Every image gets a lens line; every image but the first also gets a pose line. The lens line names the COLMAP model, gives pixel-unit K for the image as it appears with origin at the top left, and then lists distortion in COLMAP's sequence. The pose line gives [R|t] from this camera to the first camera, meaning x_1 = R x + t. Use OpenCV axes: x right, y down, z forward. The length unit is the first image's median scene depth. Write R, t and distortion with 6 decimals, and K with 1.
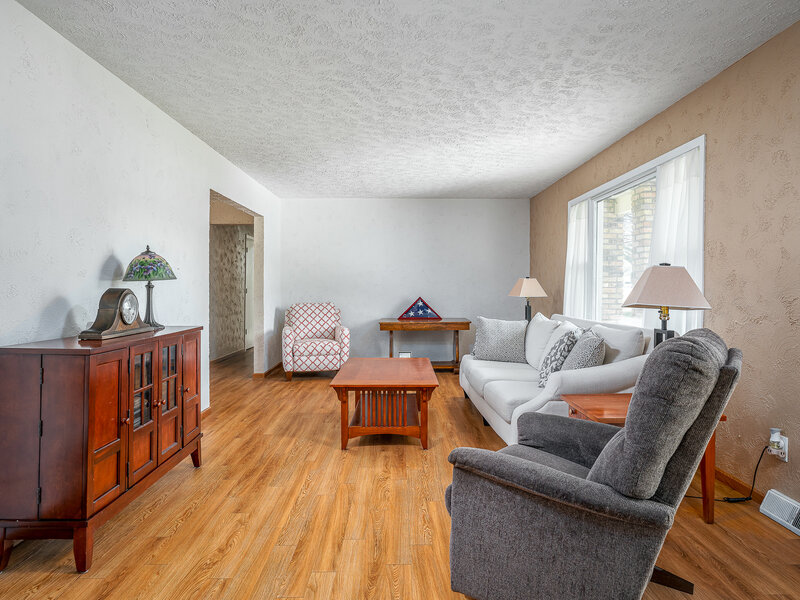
lens RADIAL K [[419.8, 0, 400.4], [0, 419.8, 297.6], [0, 0, 1]] dist [0.000394, 0.000040]
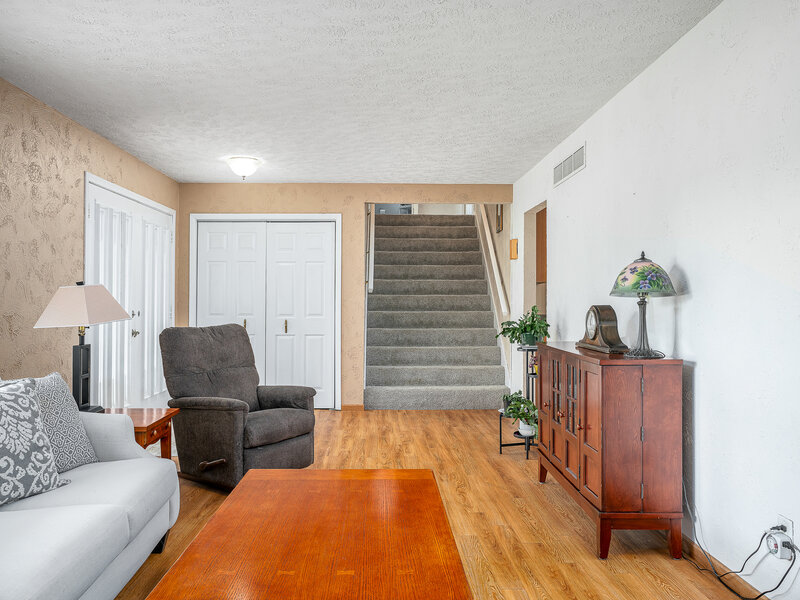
lens RADIAL K [[559.4, 0, 399.3], [0, 559.4, 300.7], [0, 0, 1]] dist [0.000560, 0.000135]
pose [[-0.999969, -0.001765, -0.007649, -0.145189], [-0.001729, 0.999987, -0.004704, -0.026249], [0.007657, -0.004691, -0.999960, 2.124032]]
